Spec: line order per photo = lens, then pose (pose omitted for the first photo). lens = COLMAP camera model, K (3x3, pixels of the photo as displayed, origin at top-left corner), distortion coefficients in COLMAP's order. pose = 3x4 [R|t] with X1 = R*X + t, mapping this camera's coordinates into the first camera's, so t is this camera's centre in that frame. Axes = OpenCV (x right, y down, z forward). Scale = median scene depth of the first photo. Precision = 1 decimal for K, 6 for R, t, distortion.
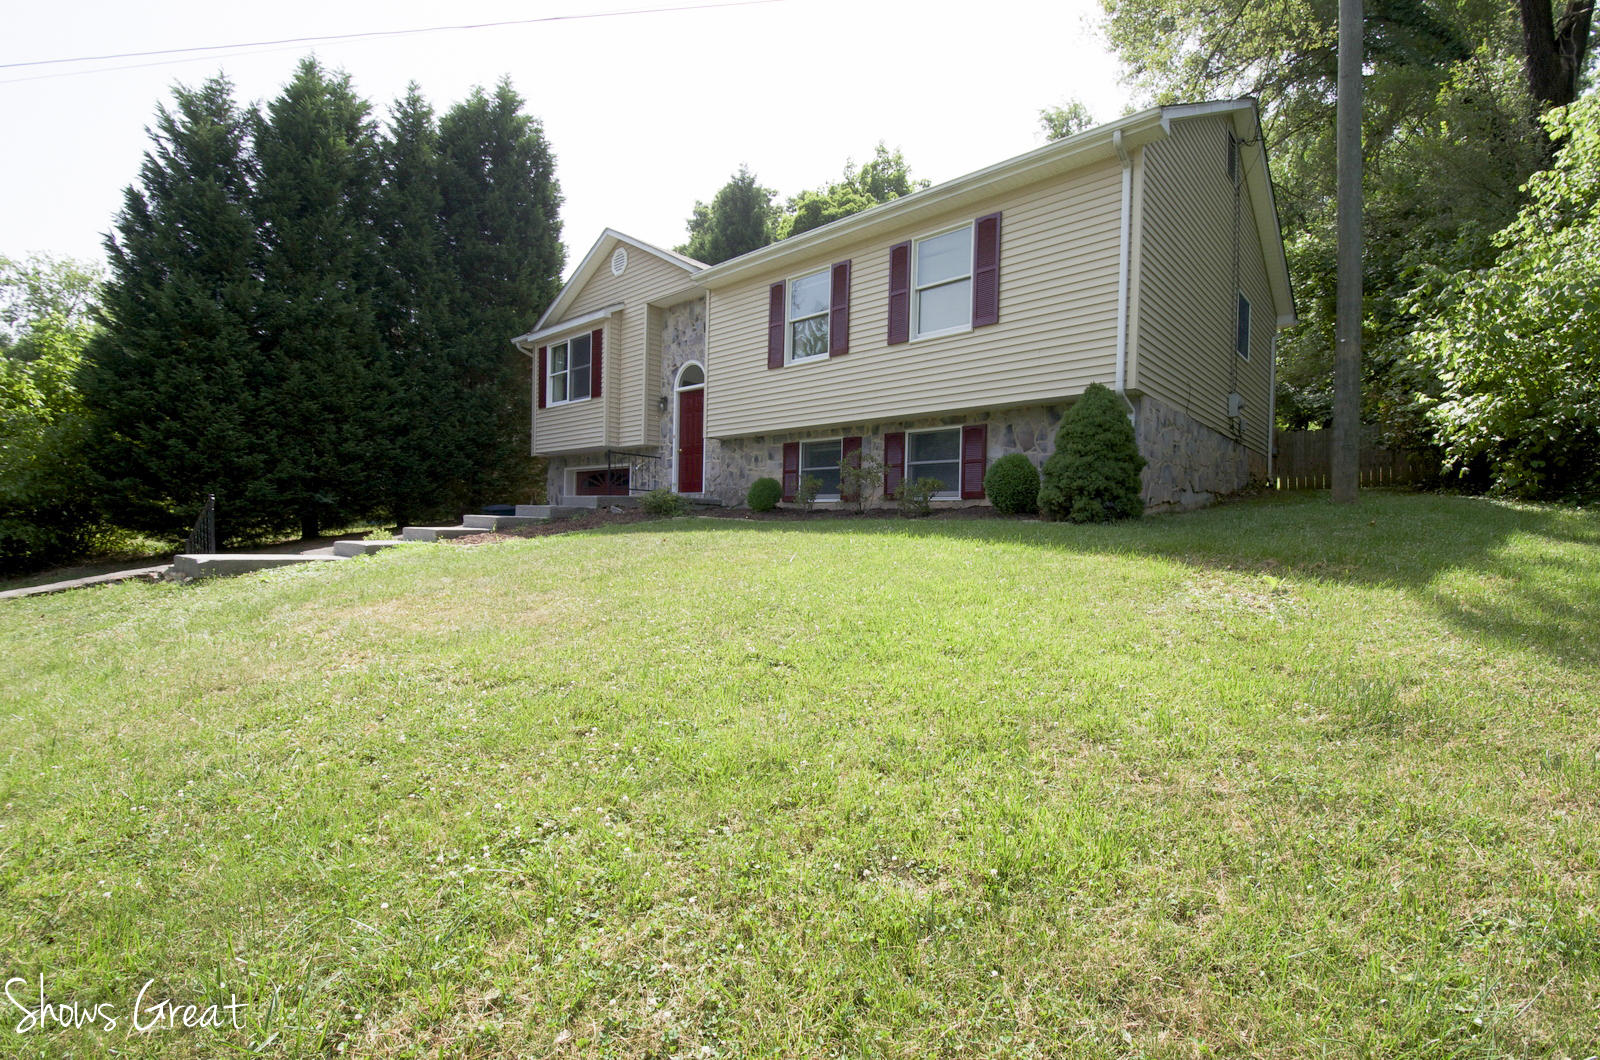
lens RADIAL K [[705.0, 0, 812.8], [0, 705.0, 540.3], [0, 0, 1]] dist [0.016388, -0.024080]
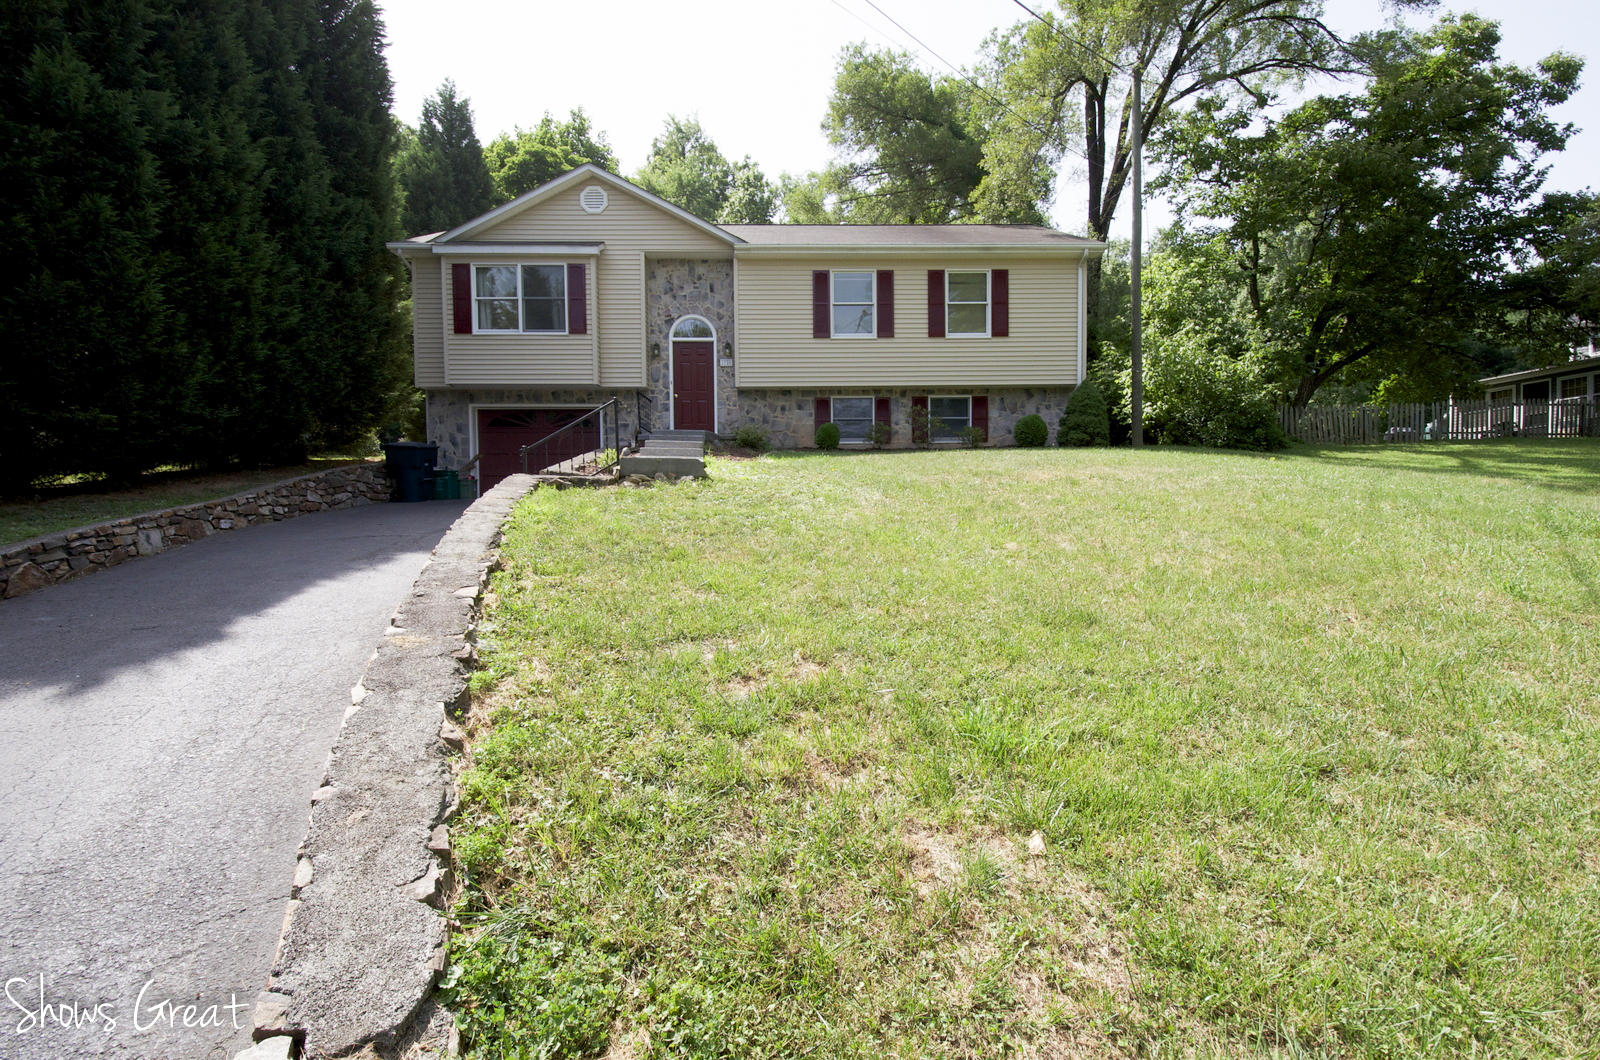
lens RADIAL K [[715.9, 0, 812.6], [0, 715.9, 545.0], [0, 0, 1]] dist [0.015239, -0.018944]
pose [[0.720328, -0.052790, 0.691622, -0.872171], [0.036432, 0.998603, 0.038277, 0.072514], [-0.692676, -0.002375, 0.721245, 0.061903]]
